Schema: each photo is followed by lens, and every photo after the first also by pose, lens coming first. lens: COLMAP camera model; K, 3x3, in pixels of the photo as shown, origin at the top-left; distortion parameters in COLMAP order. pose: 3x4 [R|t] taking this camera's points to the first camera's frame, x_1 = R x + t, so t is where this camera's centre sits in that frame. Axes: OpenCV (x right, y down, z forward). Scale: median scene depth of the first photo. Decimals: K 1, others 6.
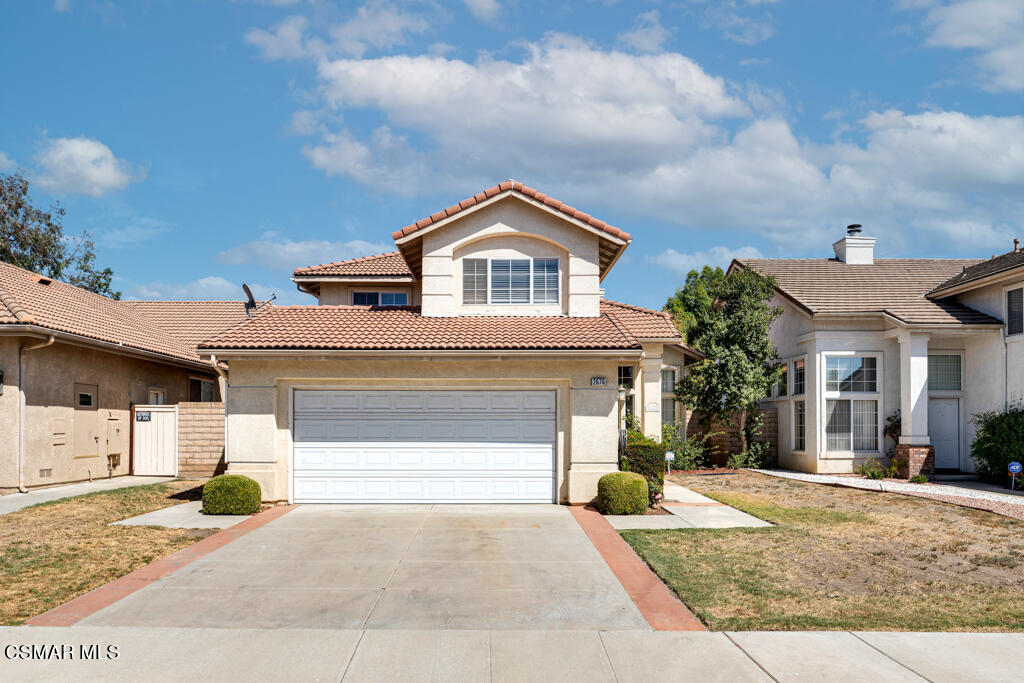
lens RADIAL K [[688.9, 0, 499.3], [0, 688.9, 421.6], [0, 0, 1]] dist [0.002909, -0.000614]
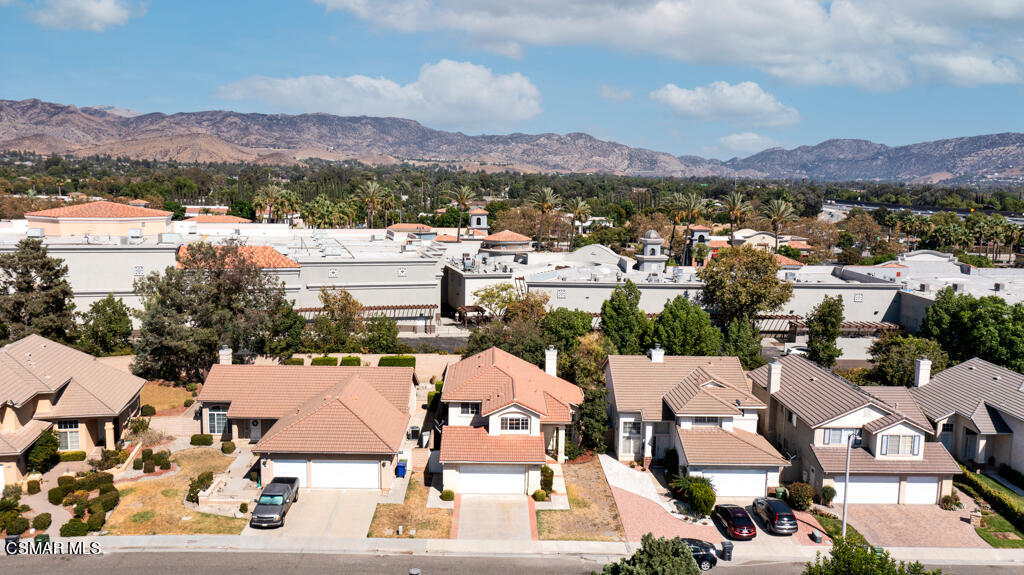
lens RADIAL K [[814.7, 0, 511.2], [0, 814.7, 288.5], [0, 0, 1]] dist [-0.004034, 0.012272]
pose [[0.999706, 0.015576, 0.018577, -0.089528], [-0.018339, 0.987064, 0.159273, -1.575063], [-0.015856, -0.159567, 0.987060, -3.027515]]
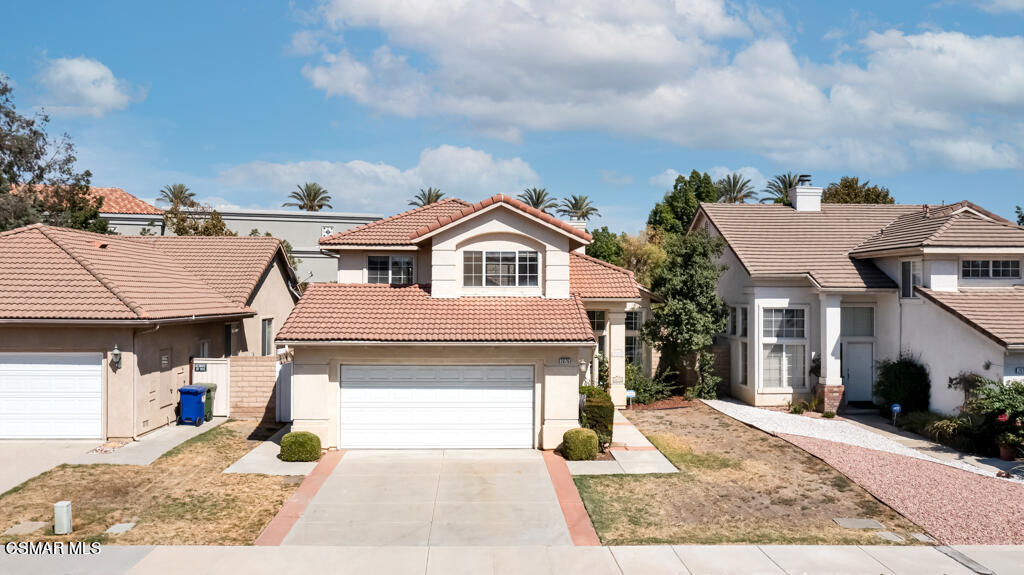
lens RADIAL K [[814.7, 0, 510.7], [0, 814.7, 287.3], [0, 0, 1]] dist [-0.004034, 0.012272]
pose [[0.999437, 0.001998, 0.033502, -0.016193], [-0.002100, 0.999993, 0.003009, -0.179284], [-0.033496, -0.003078, 0.999434, -0.535531]]
